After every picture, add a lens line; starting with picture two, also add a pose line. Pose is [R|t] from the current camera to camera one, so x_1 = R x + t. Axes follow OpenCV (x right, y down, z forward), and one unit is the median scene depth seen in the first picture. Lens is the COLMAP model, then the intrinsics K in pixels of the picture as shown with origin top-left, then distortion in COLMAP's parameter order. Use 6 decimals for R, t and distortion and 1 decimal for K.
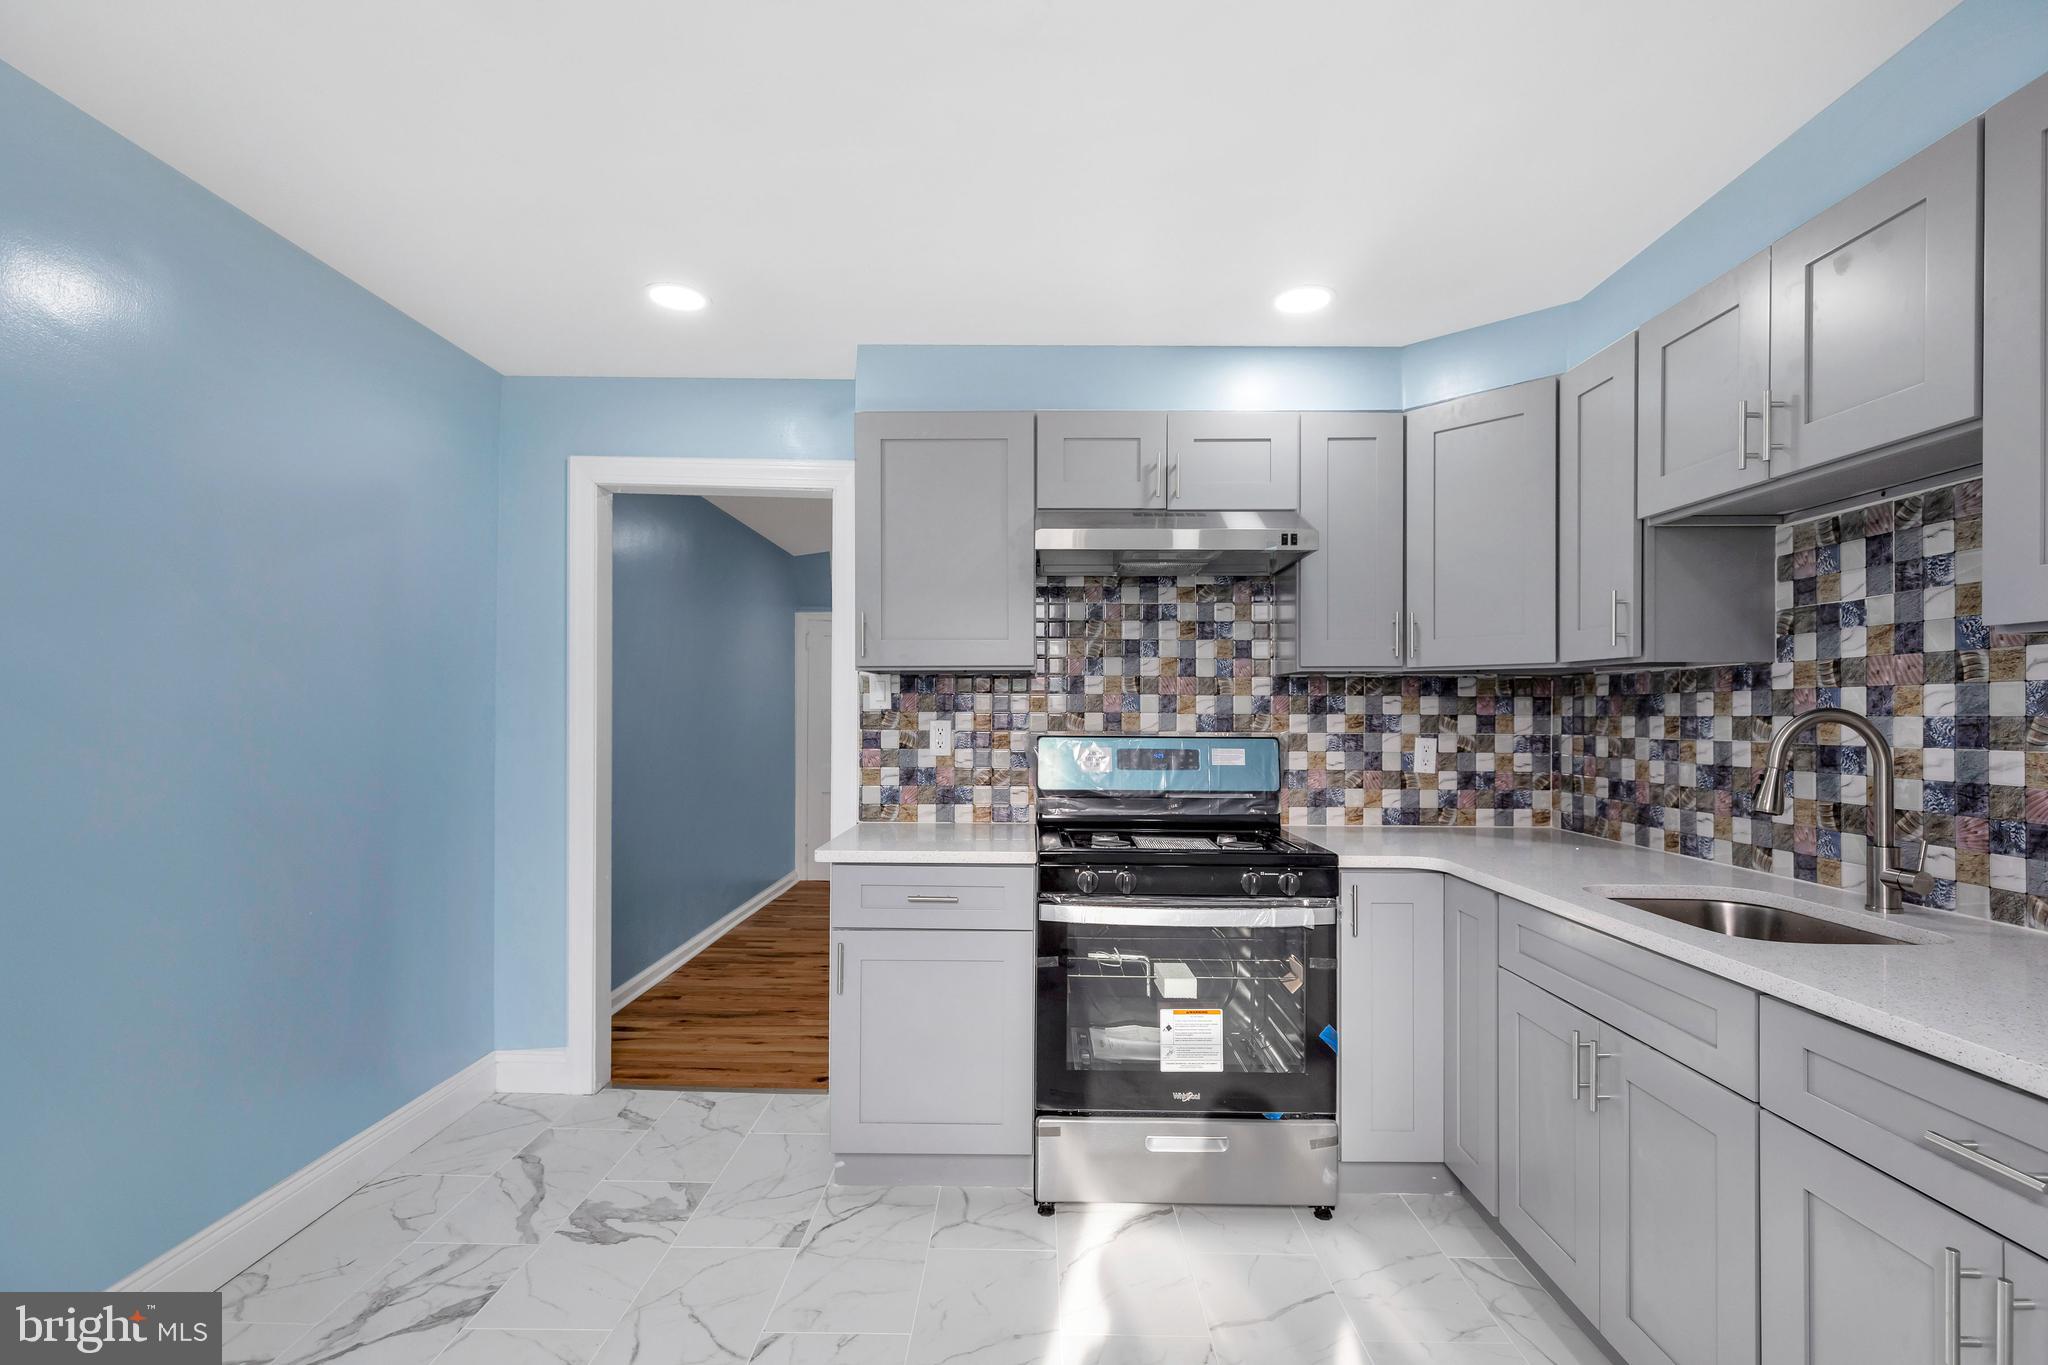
lens RADIAL K [[949.8, 0, 1026.7], [0, 949.8, 704.7], [0, 0, 1]] dist [0.012333, -0.002180]
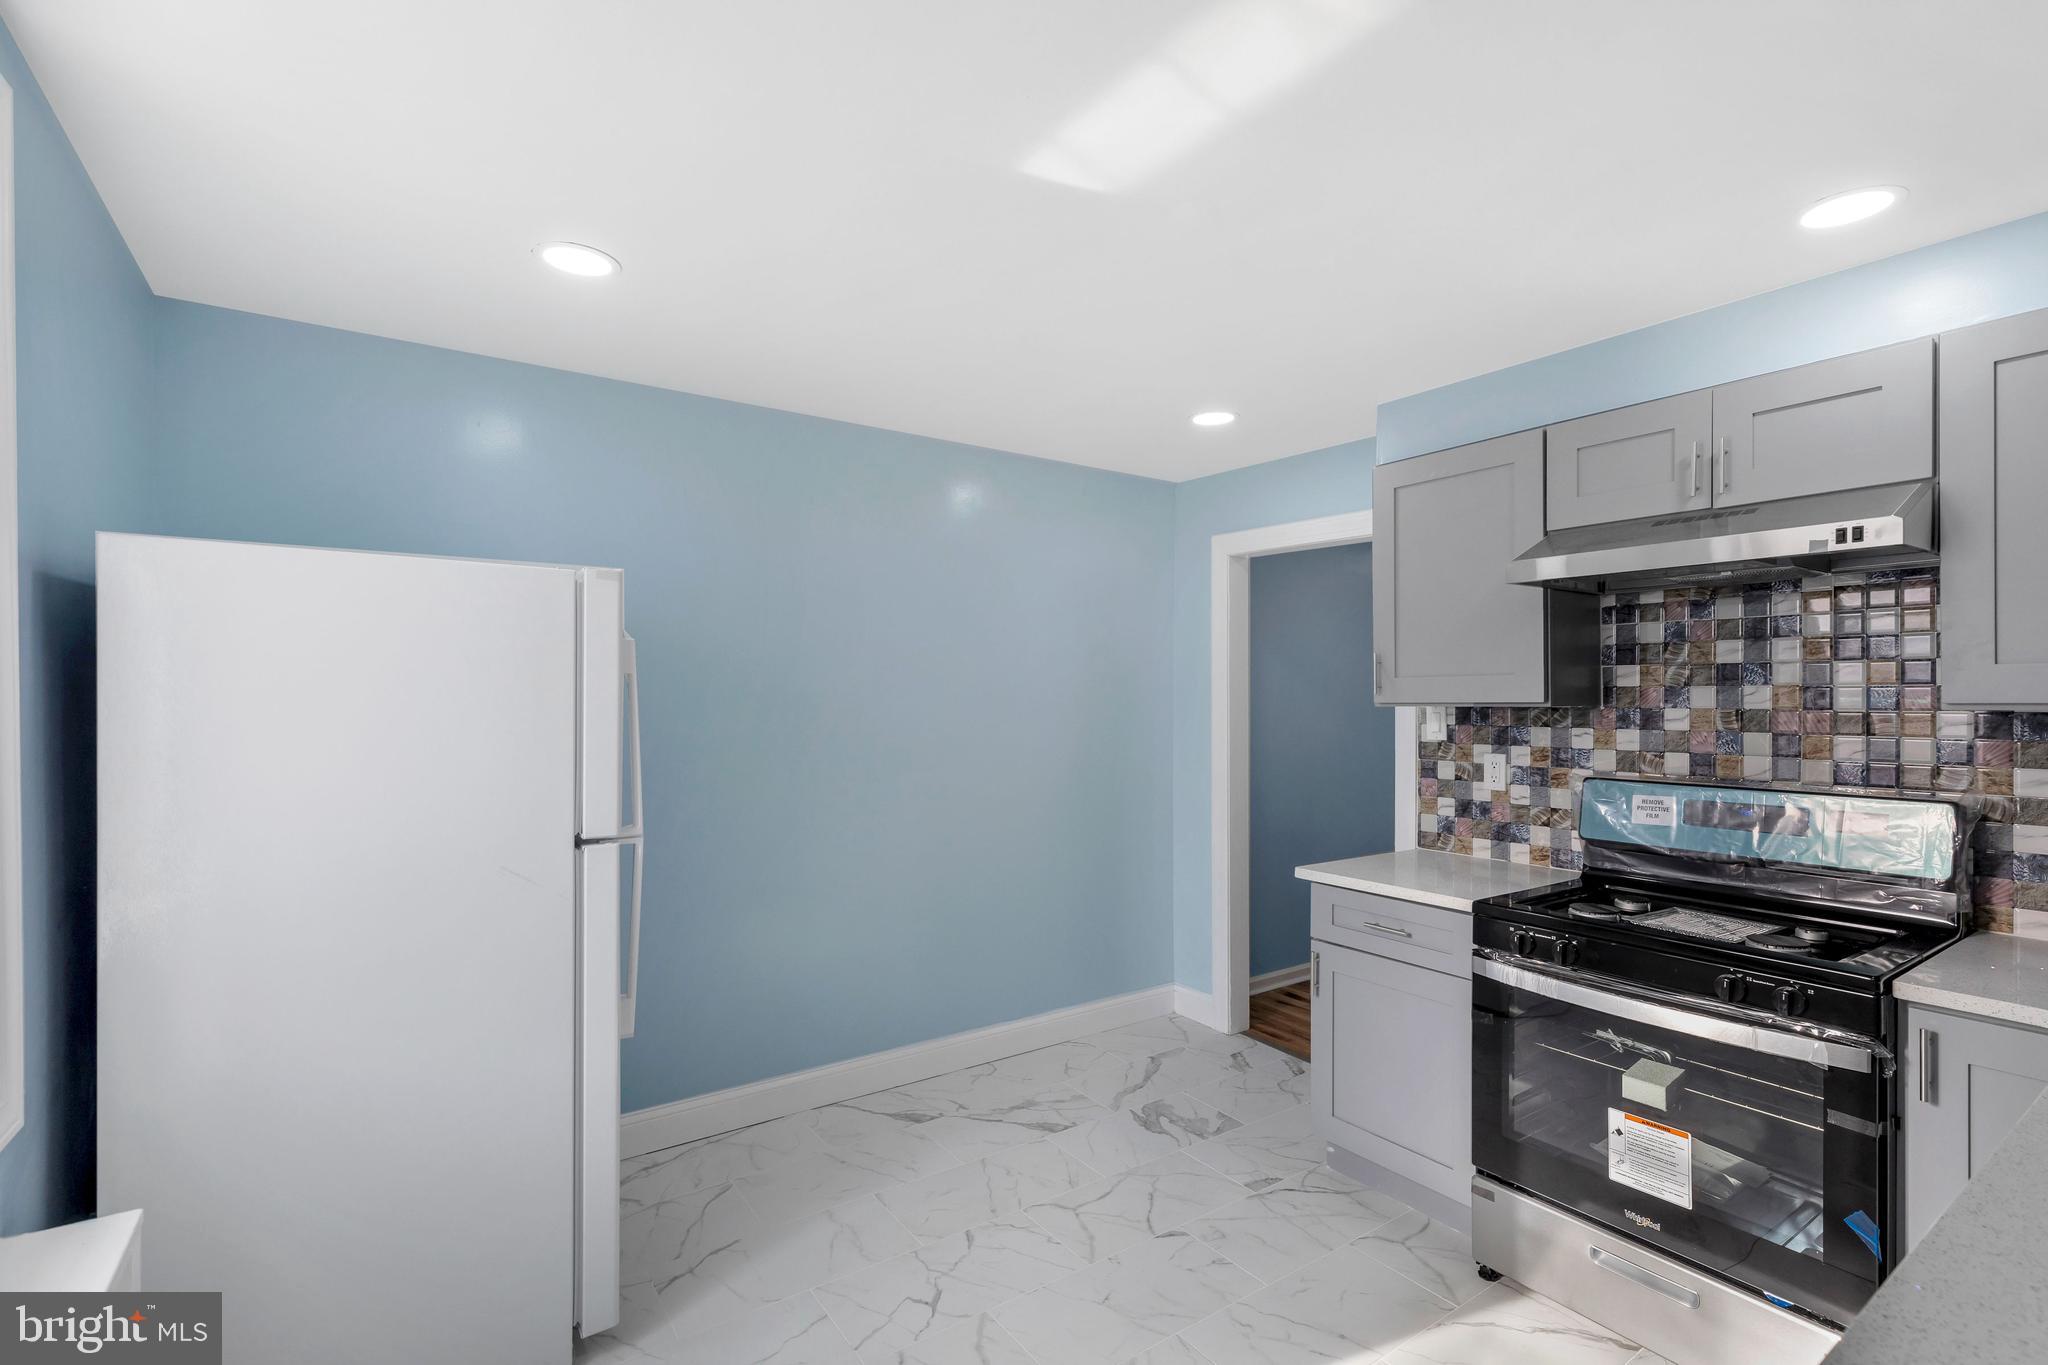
lens RADIAL K [[949.8, 0, 1020.2], [0, 949.8, 687.2], [0, 0, 1]] dist [0.012333, -0.002180]
pose [[0.569251, -0.013313, -0.822056, 0.435235], [0.012706, 0.999892, -0.007395, -0.050568], [0.822066, -0.006236, 0.569358, 0.047704]]
